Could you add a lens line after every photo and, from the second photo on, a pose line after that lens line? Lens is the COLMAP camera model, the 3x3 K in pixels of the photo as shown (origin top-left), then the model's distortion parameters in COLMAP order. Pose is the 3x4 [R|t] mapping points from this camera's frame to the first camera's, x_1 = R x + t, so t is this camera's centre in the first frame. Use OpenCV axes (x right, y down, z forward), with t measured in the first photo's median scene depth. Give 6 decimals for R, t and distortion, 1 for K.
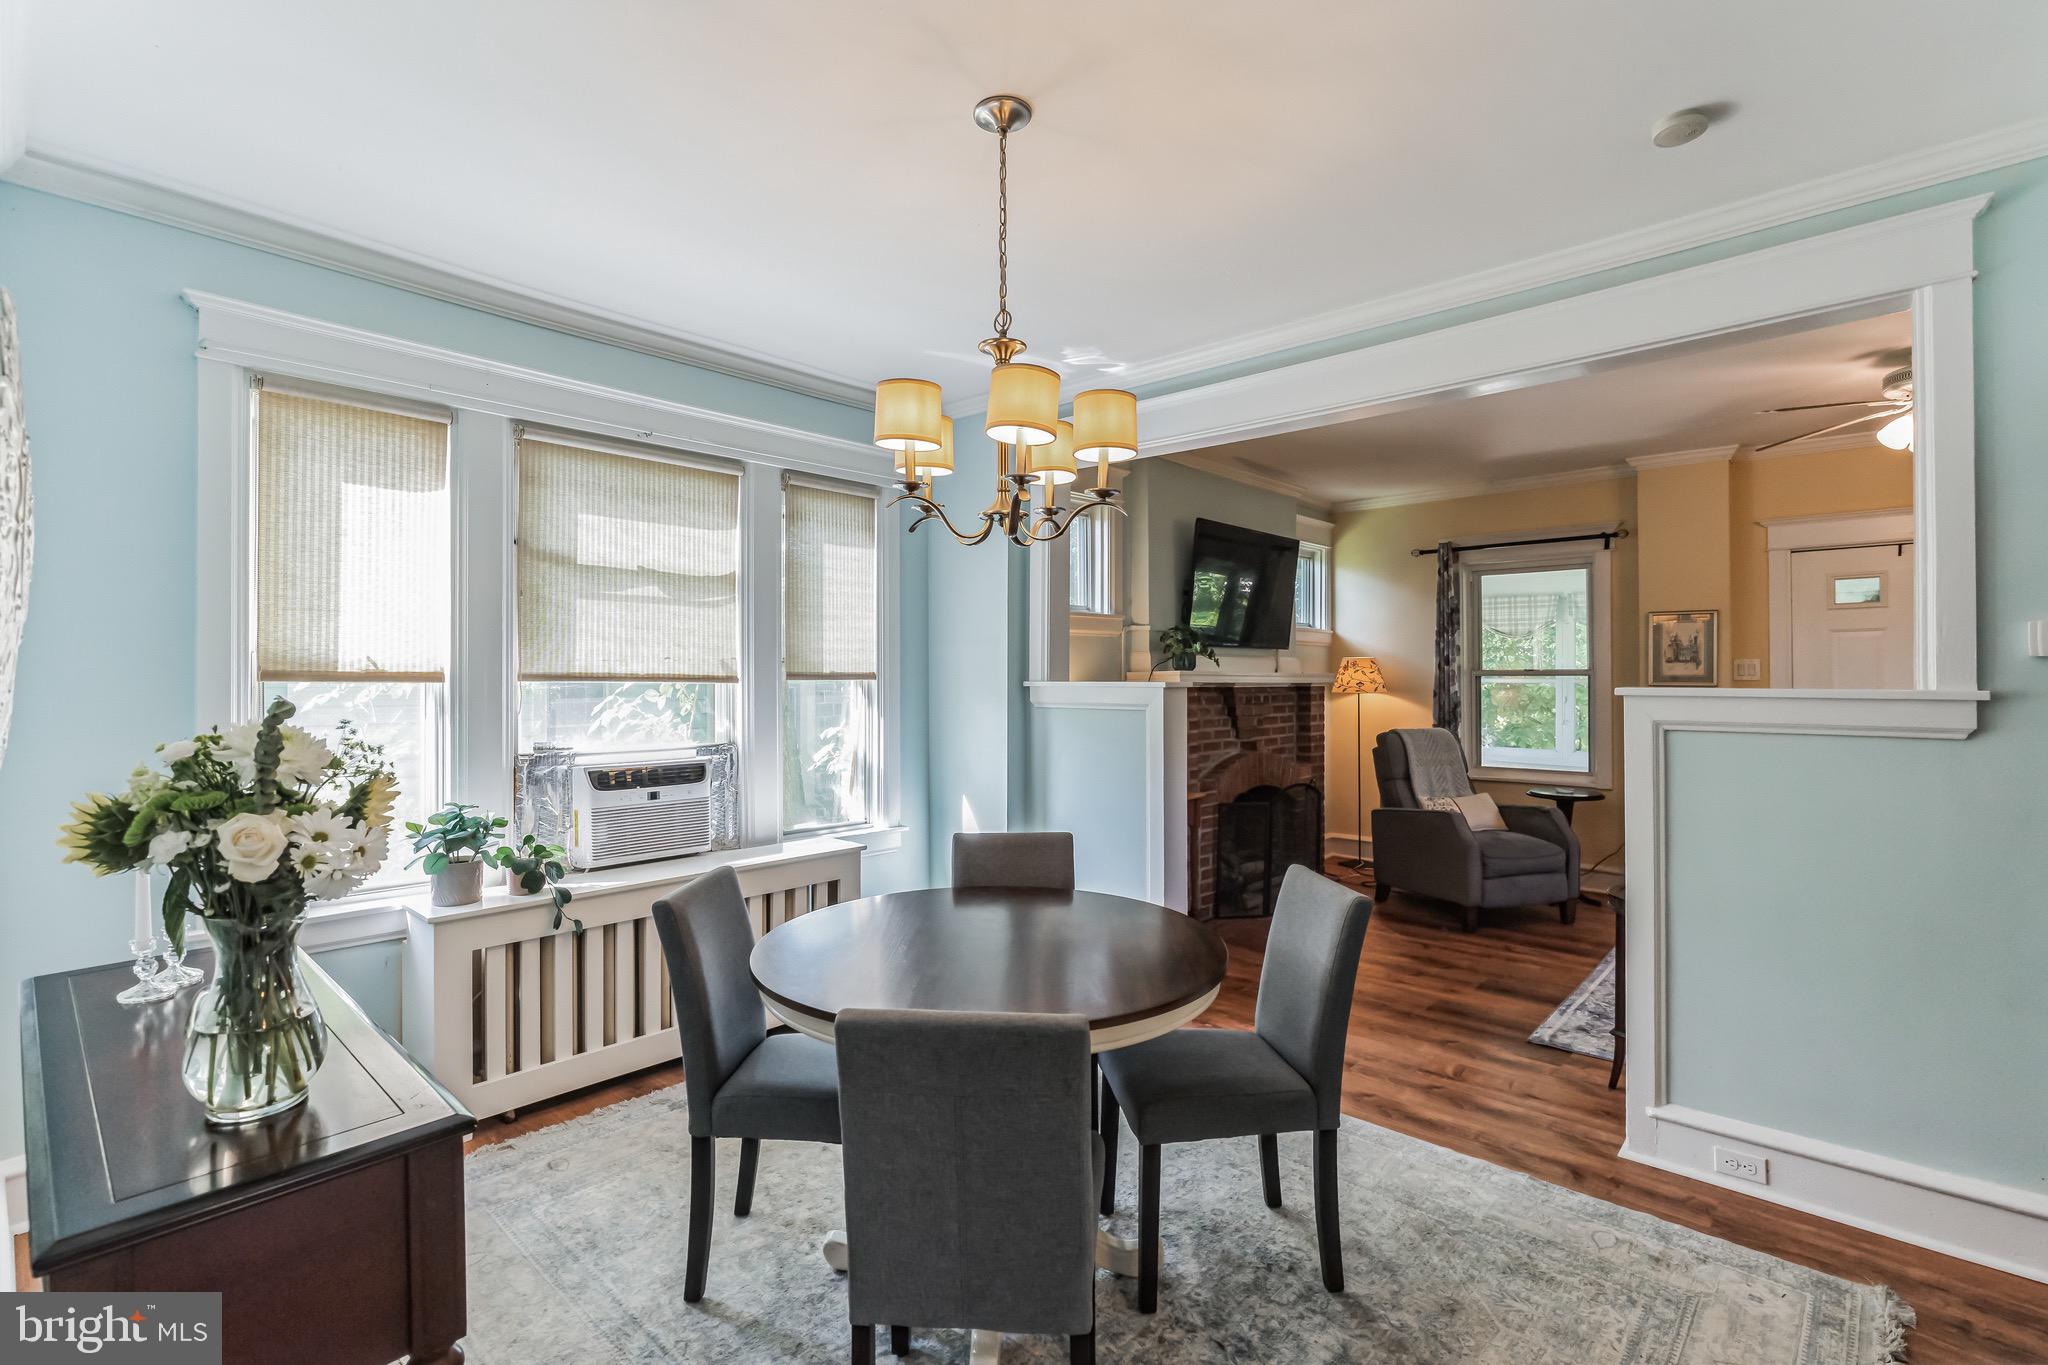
lens RADIAL K [[949.7, 0, 1021.3], [0, 949.7, 670.6], [0, 0, 1]] dist [-0.002909, 0.000262]
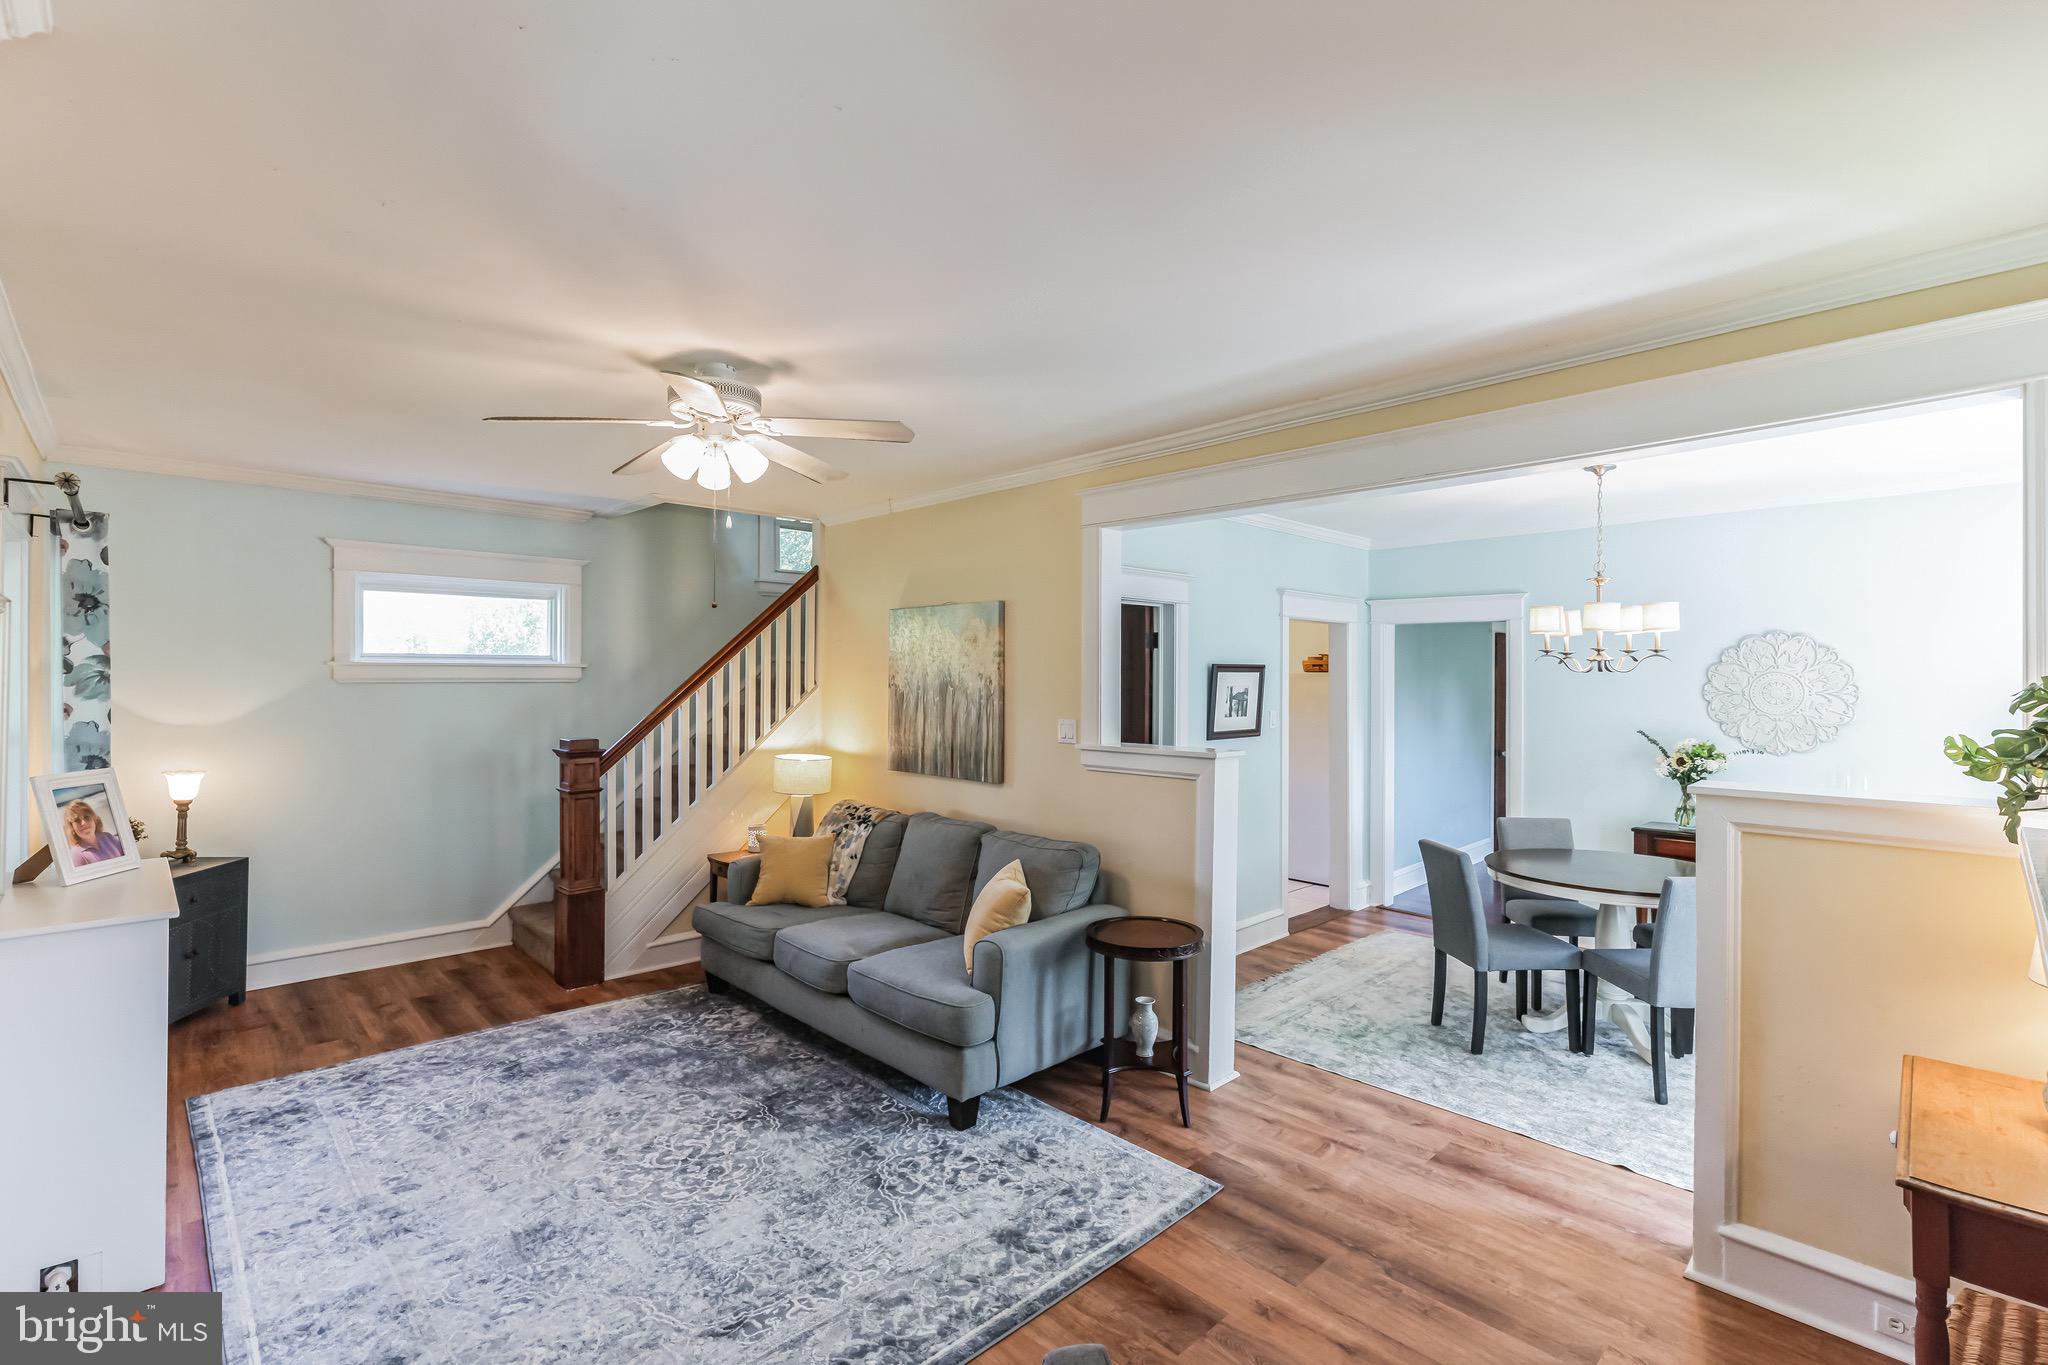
lens RADIAL K [[926.9, 0, 1018.7], [0, 926.9, 663.8], [0, 0, 1]] dist [-0.002678, 0.000196]
pose [[-0.997660, -0.003712, 0.068263, 0.547553], [-0.004971, 0.999821, -0.018281, -0.054942], [-0.068183, -0.018578, -0.997500, 1.533034]]
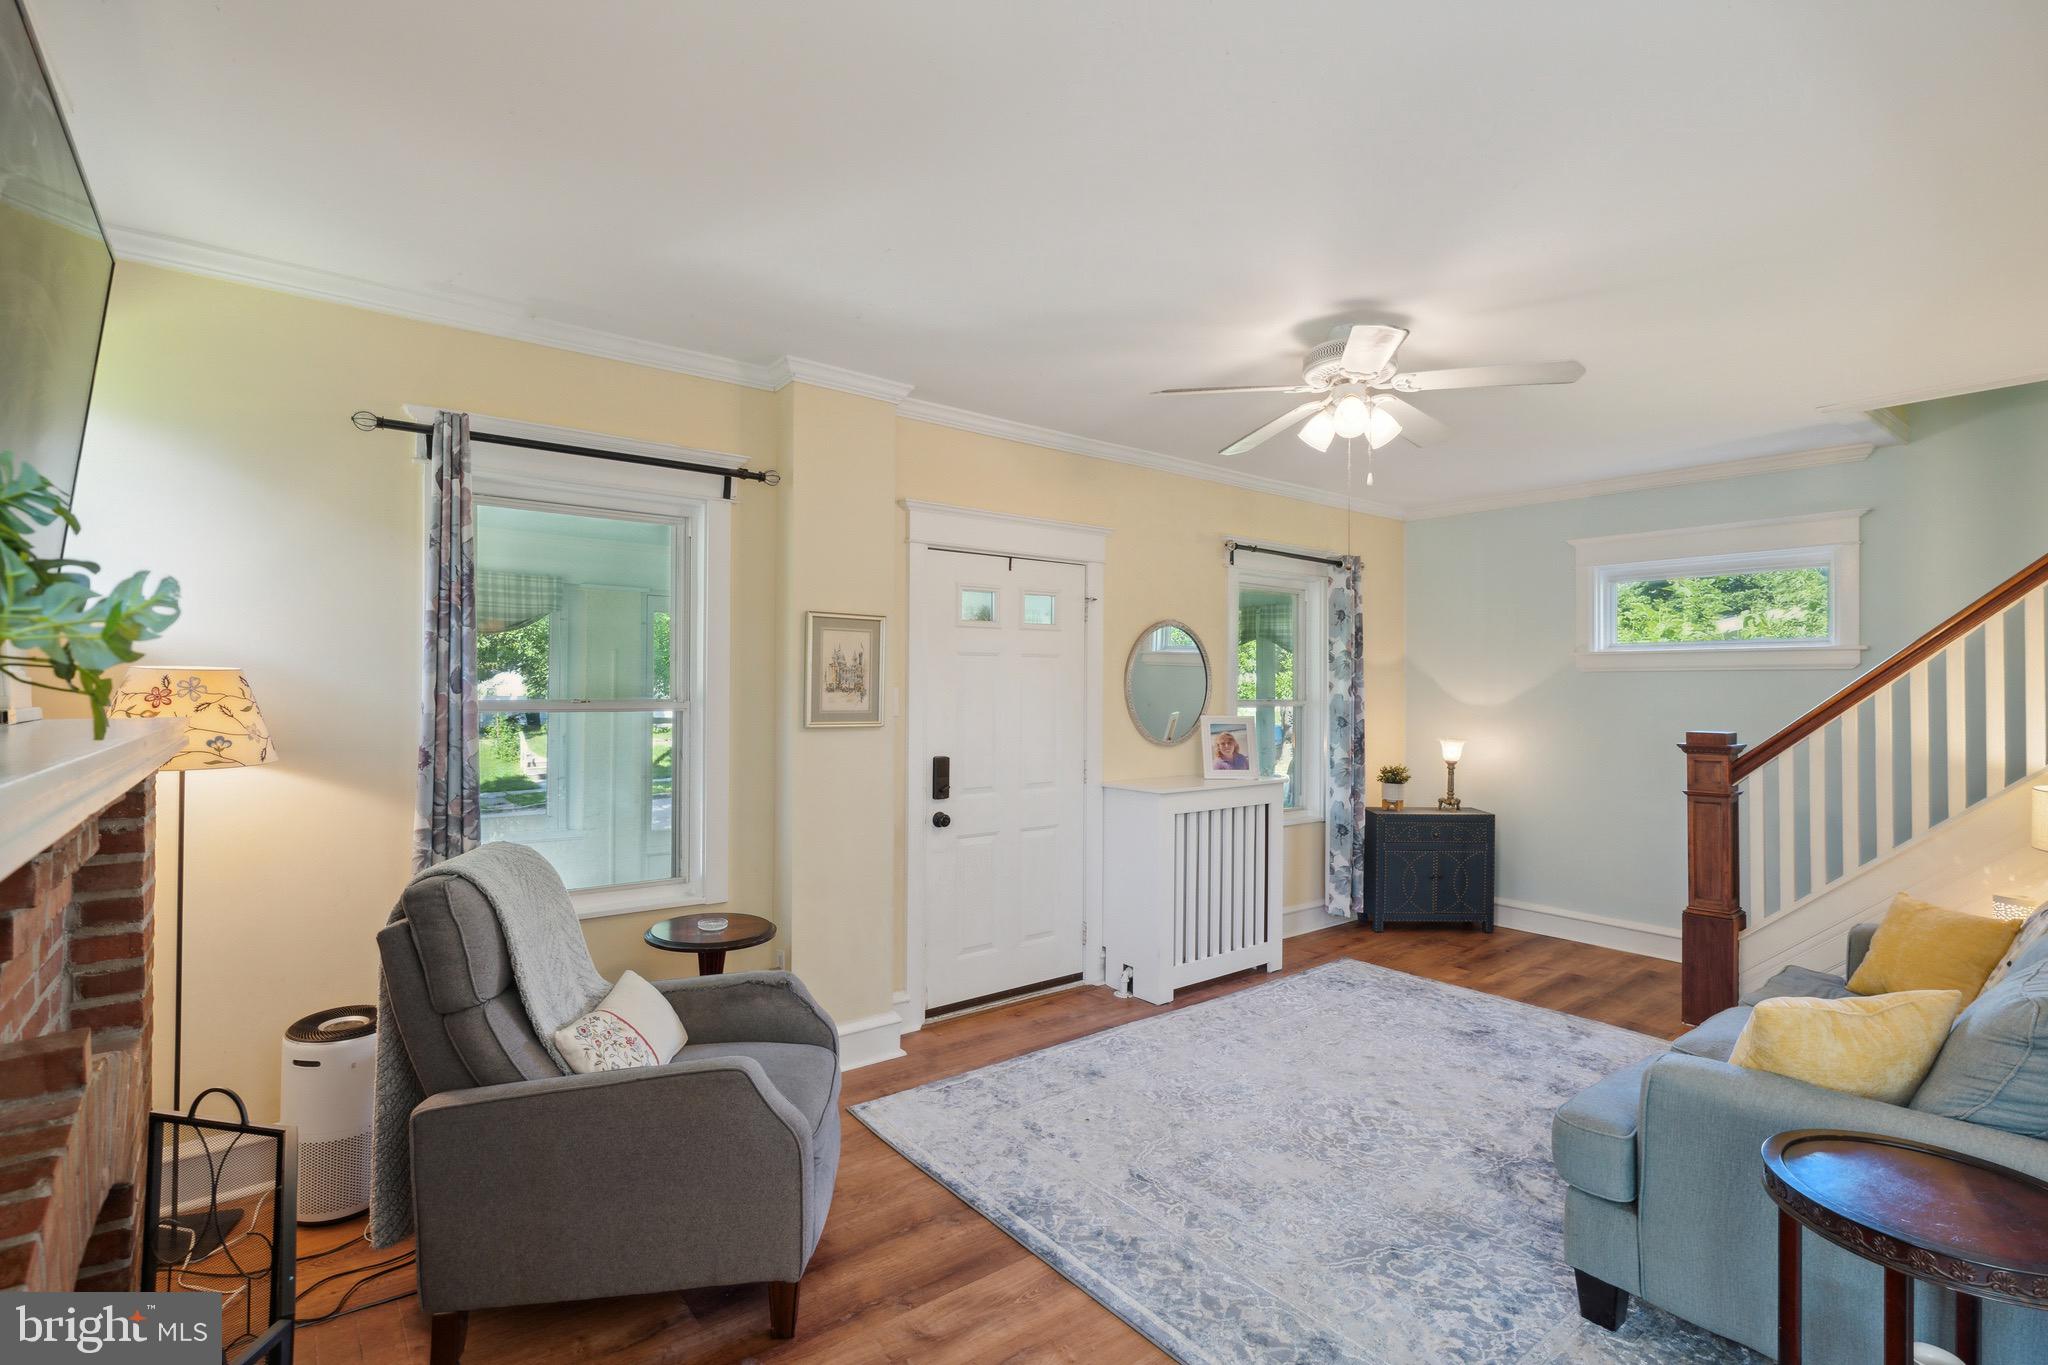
lens RADIAL K [[958.3, 0, 1016.7], [0, 958.3, 677.0], [0, 0, 1]] dist [-0.003776, 0.000671]
pose [[0.165735, 0.012535, 0.986091, 0.077171], [-0.014758, 0.999839, -0.010229, -0.017688], [-0.986060, -0.012857, 0.165894, 0.979709]]
